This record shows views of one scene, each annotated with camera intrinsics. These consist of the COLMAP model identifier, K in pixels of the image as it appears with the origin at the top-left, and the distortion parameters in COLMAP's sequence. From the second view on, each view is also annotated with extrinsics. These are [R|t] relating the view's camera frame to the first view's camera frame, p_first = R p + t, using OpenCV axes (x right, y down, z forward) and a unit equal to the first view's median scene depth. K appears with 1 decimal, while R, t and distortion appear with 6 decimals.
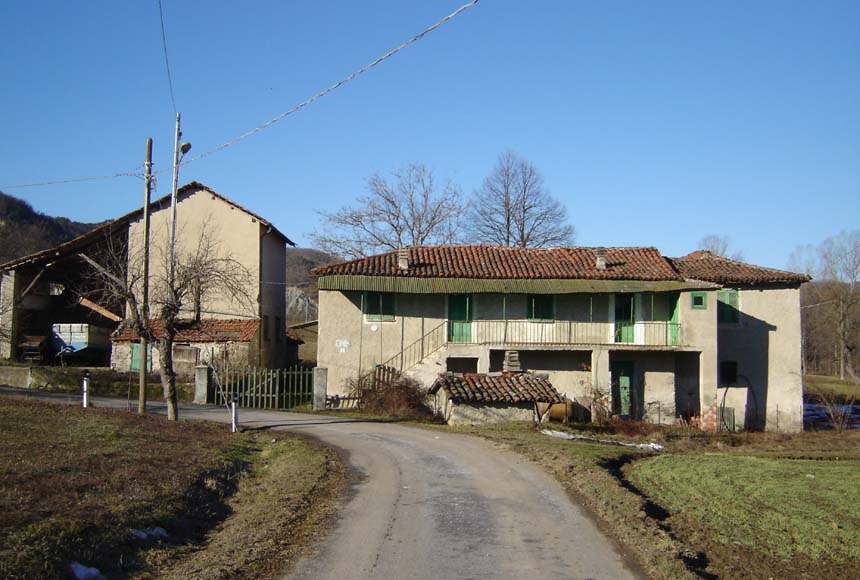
lens RADIAL K [[974.7, 0, 429.4], [0, 974.7, 289.0], [0, 0, 1]] dist [-0.129099, 0.000000]
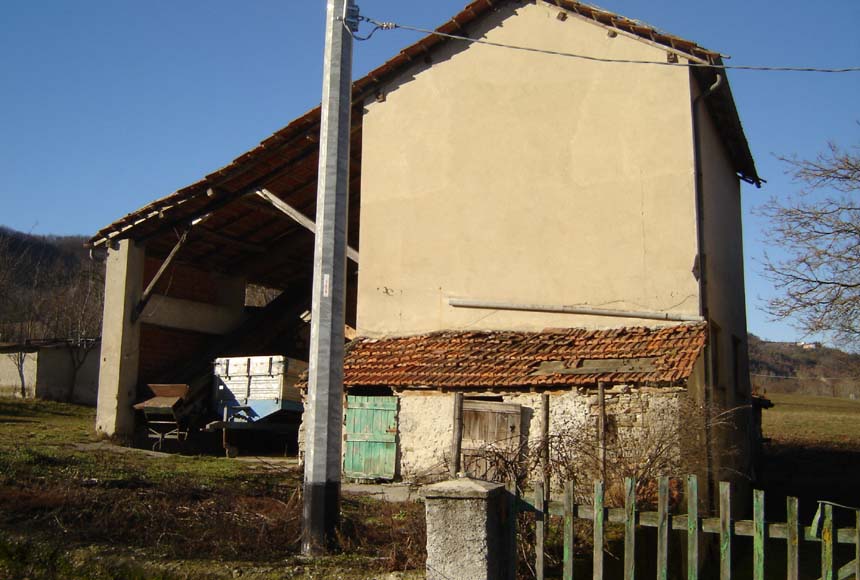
lens RADIAL K [[974.7, 0, 427.3], [0, 974.7, 290.7], [0, 0, 1]] dist [-0.129099, 0.000000]
pose [[0.918088, -0.050369, -0.393163, -0.128209], [0.020264, 0.996560, -0.080353, 0.044410], [0.395858, 0.065804, 0.915951, 0.637562]]
